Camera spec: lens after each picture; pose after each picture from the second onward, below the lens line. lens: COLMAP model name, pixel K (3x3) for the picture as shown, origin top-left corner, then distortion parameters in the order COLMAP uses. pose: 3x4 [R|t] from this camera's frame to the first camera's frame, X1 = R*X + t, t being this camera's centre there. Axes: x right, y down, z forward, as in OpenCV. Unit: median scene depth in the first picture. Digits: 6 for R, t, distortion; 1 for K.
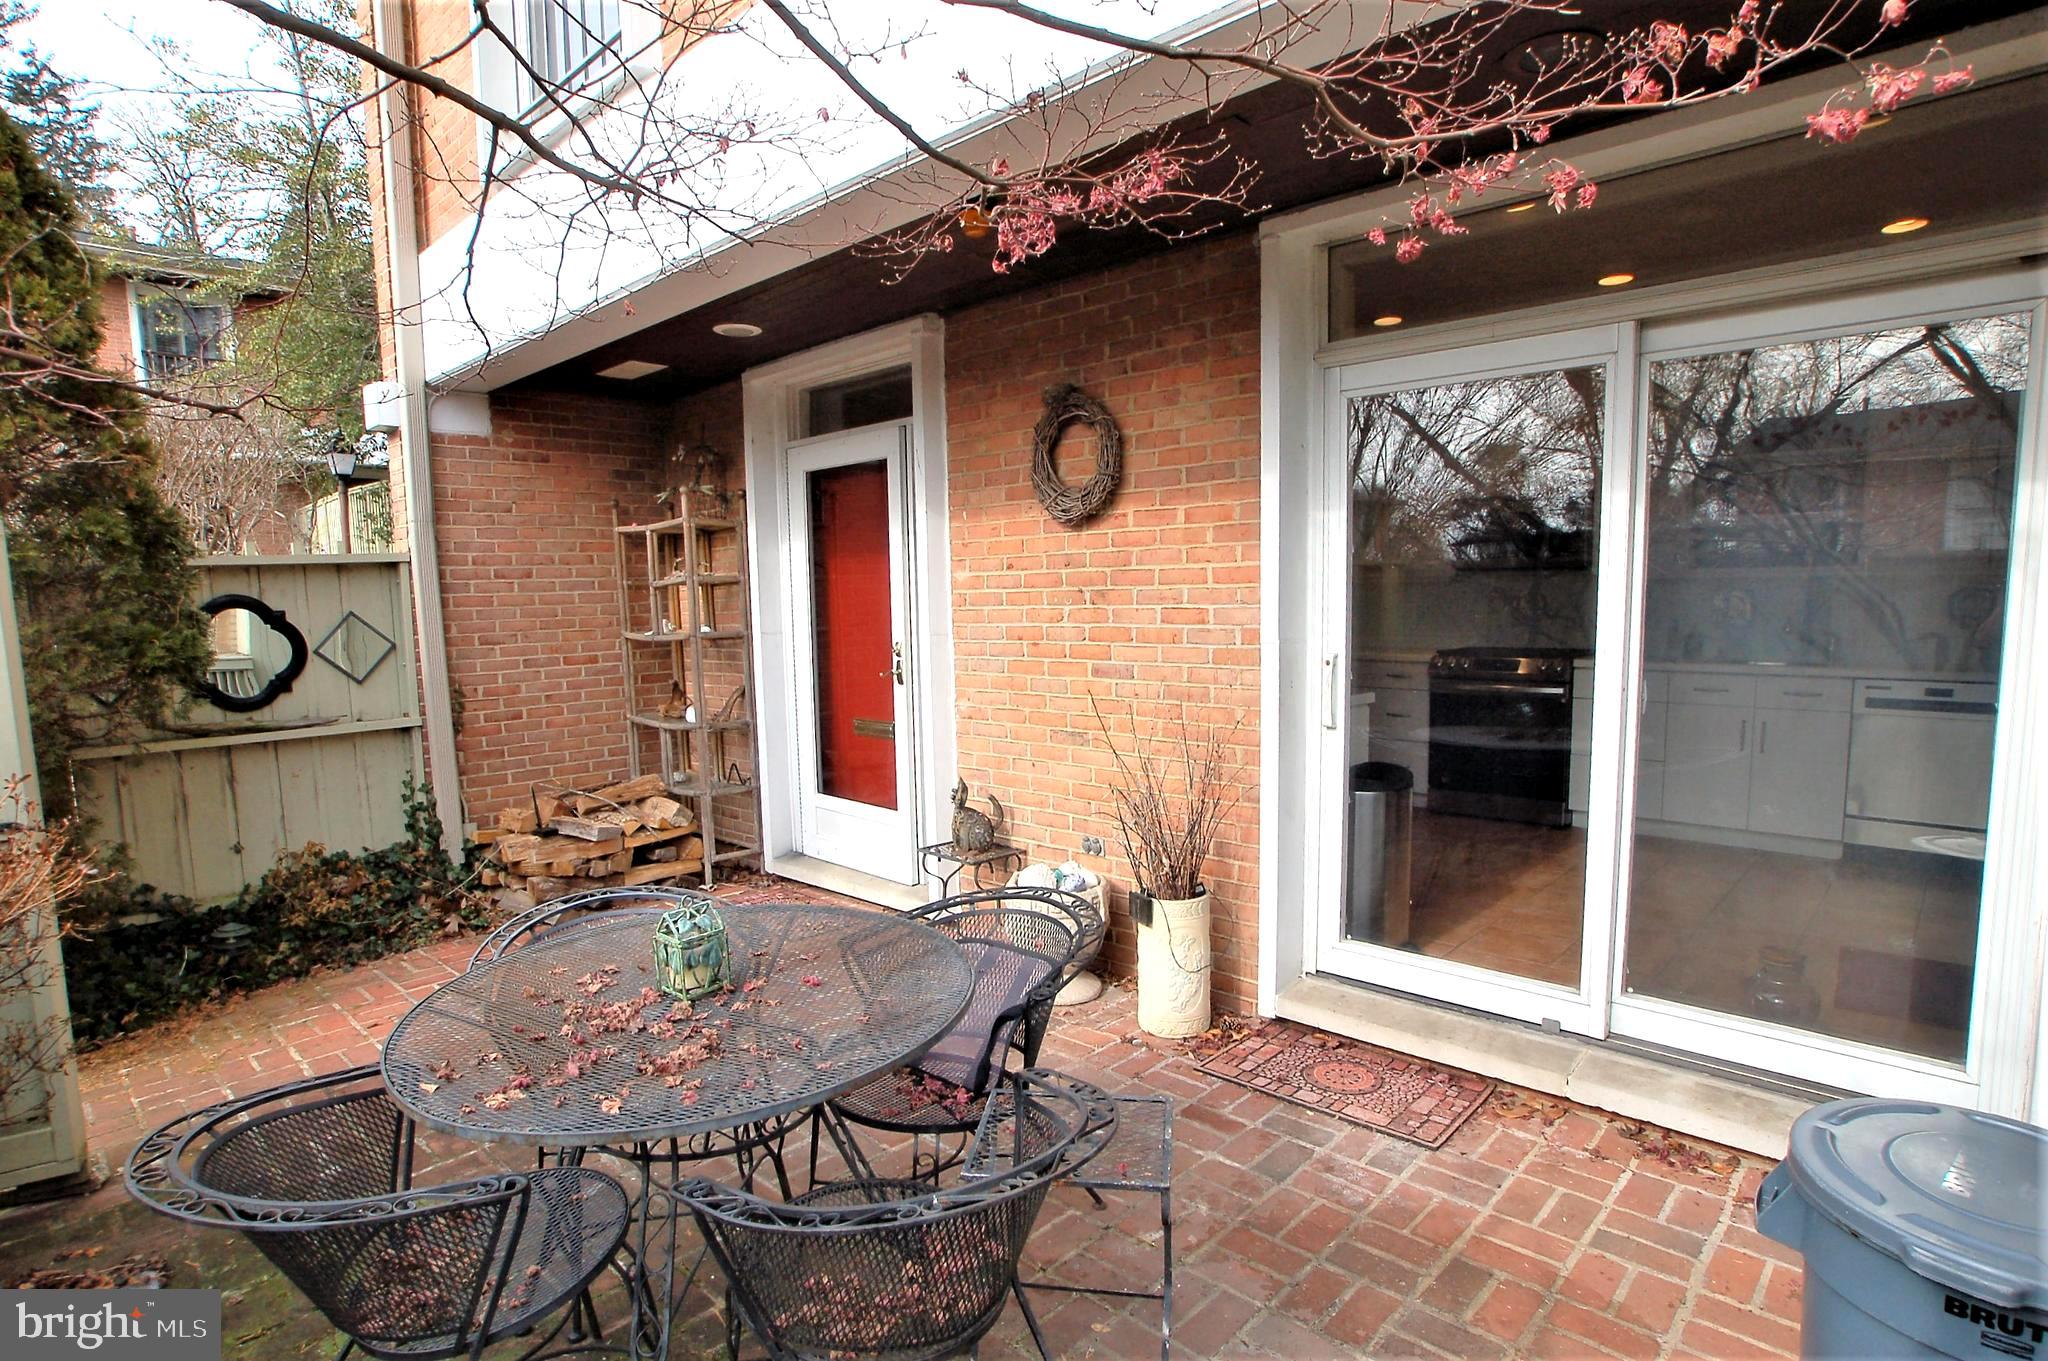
lens RADIAL K [[1062.3, 0, 1029.2], [0, 1062.3, 705.1], [0, 0, 1]] dist [-0.060109, 0.033841]
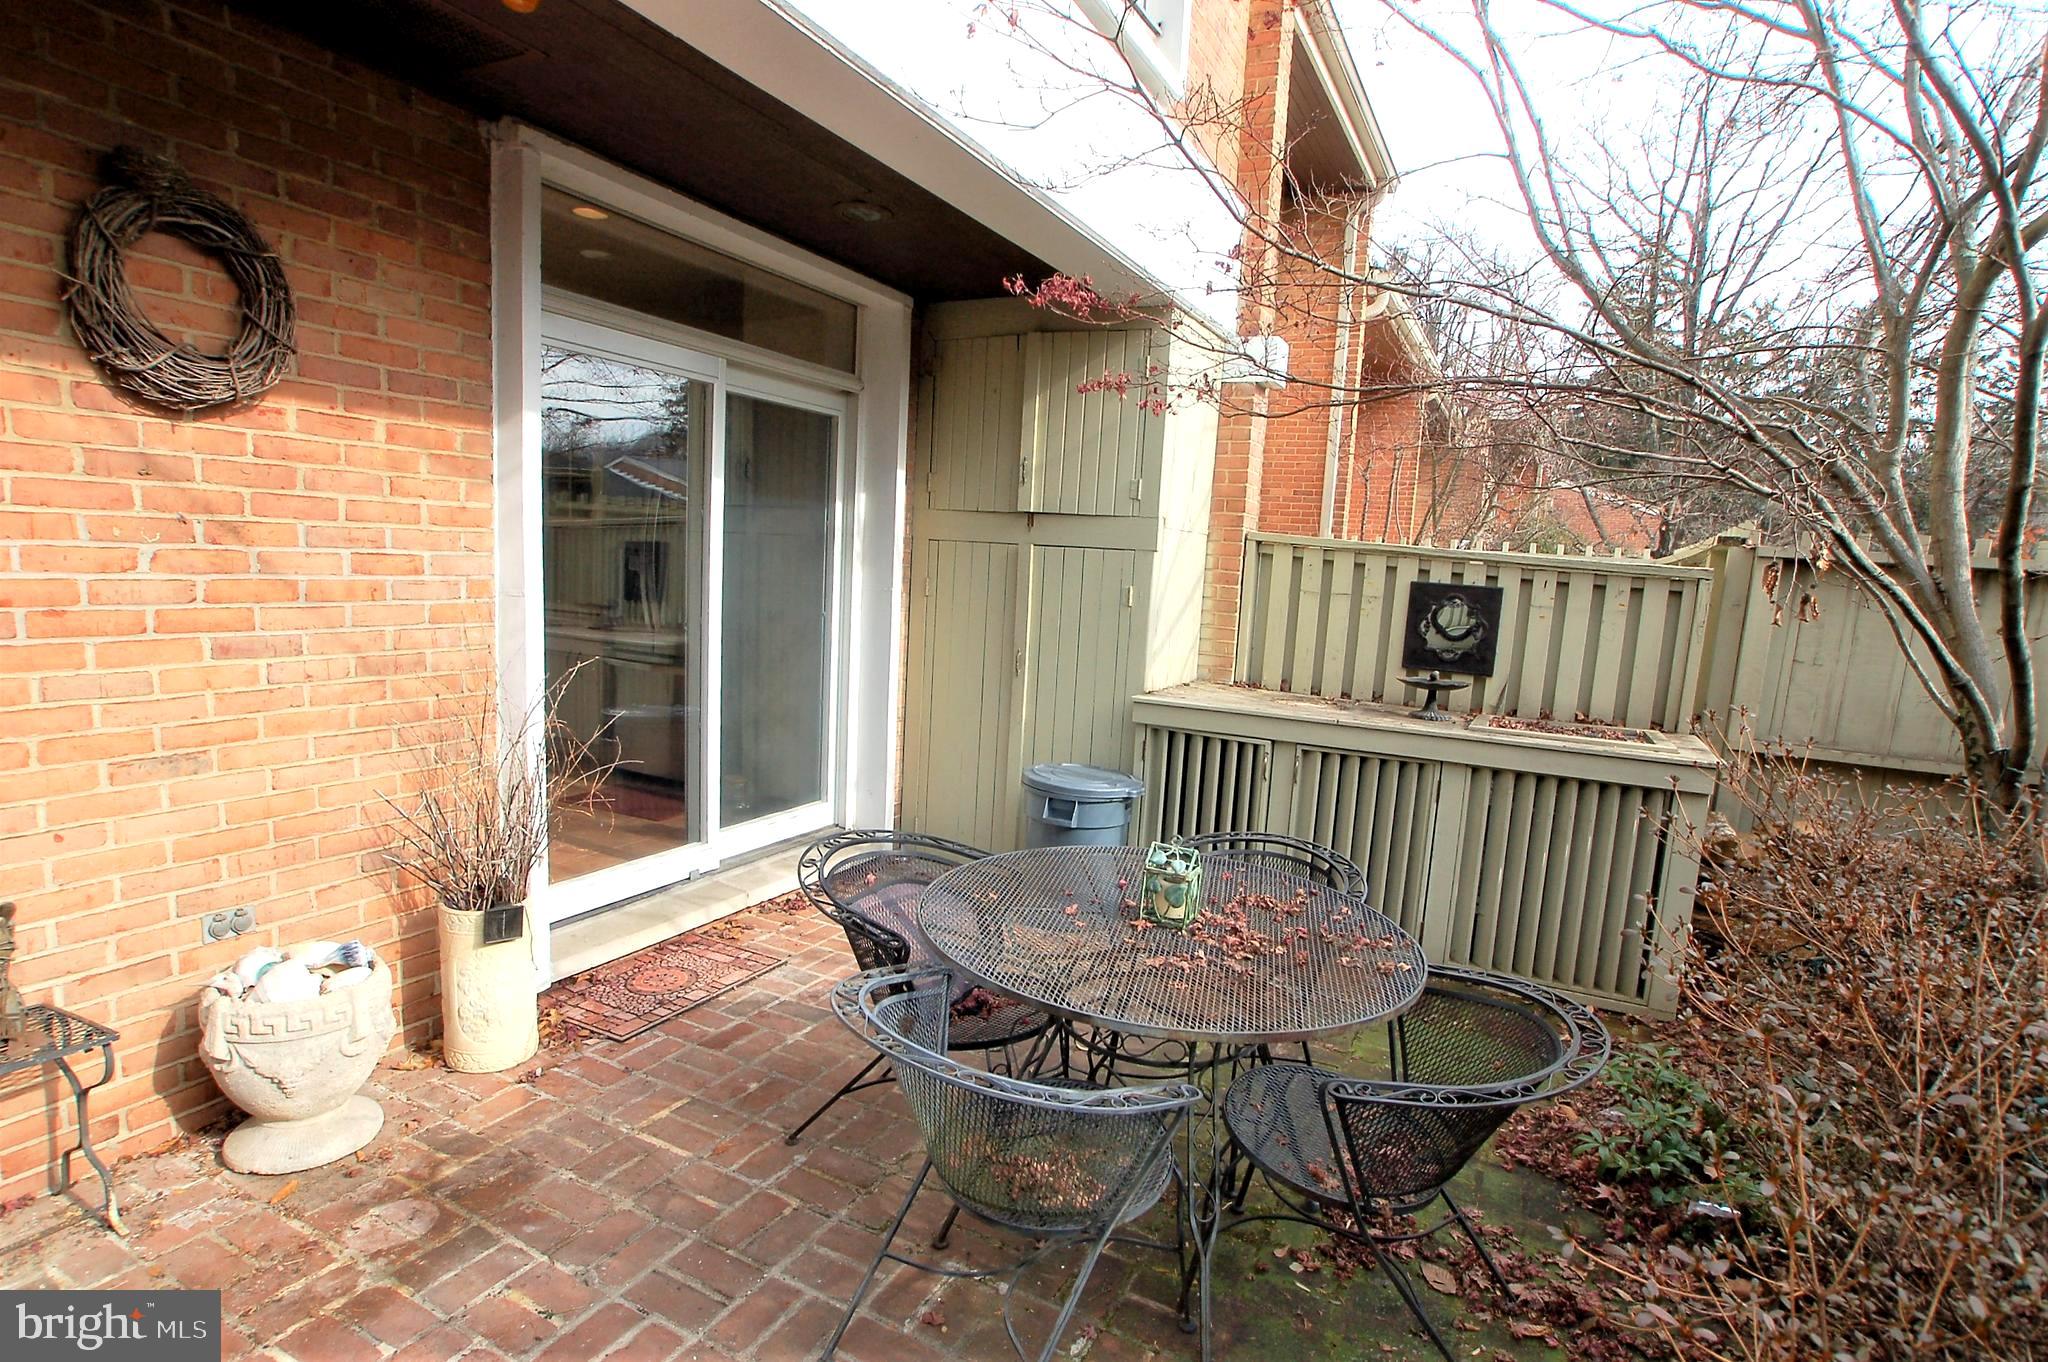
lens RADIAL K [[1062.3, 0, 1029.2], [0, 1062.3, 705.6], [0, 0, 1]] dist [-0.060109, 0.033841]
pose [[-0.276599, -0.138383, 0.950969, -0.731494], [0.043579, 0.986753, 0.156265, -0.082584], [-0.959997, 0.084665, -0.266905, 0.780480]]
